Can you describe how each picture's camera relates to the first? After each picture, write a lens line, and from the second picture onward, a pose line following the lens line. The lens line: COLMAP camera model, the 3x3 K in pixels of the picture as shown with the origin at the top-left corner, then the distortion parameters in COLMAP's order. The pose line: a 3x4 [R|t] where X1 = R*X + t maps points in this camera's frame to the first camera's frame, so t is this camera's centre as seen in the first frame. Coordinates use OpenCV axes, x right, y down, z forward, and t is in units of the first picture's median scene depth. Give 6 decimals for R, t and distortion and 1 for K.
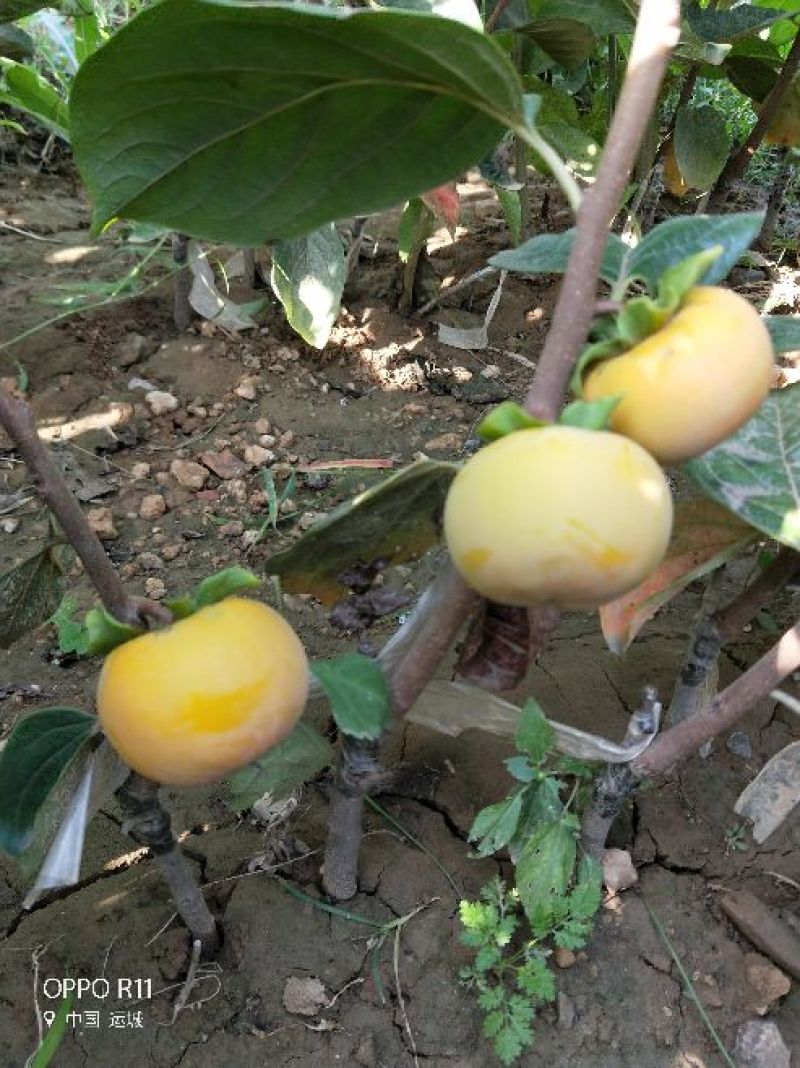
lens RADIAL K [[862.3, 0, 399.1], [0, 862.3, 532.3], [0, 0, 1]] dist [-0.029129, -0.003196]
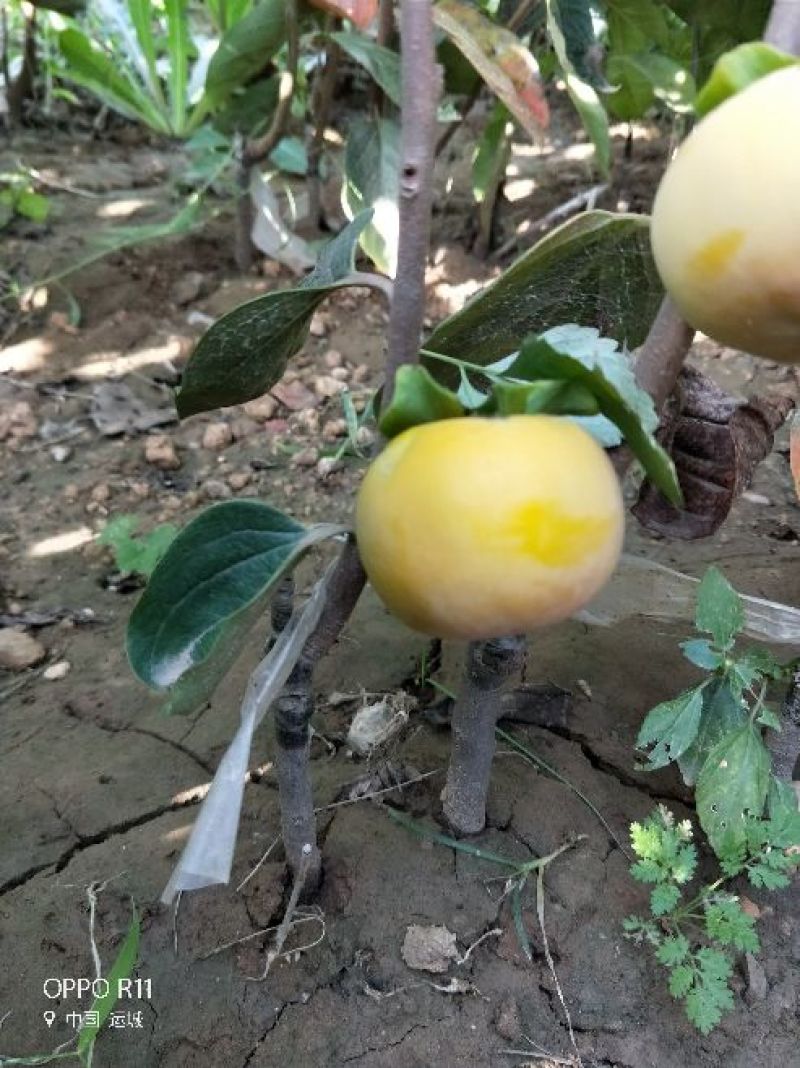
lens RADIAL K [[862.3, 0, 399.0], [0, 862.3, 535.0], [0, 0, 1]] dist [-0.029129, -0.003196]
pose [[0.998915, -0.010709, -0.045326, -0.081316], [0.008787, 0.999062, -0.042399, 0.162443], [0.045738, 0.041955, 0.998072, 0.164470]]
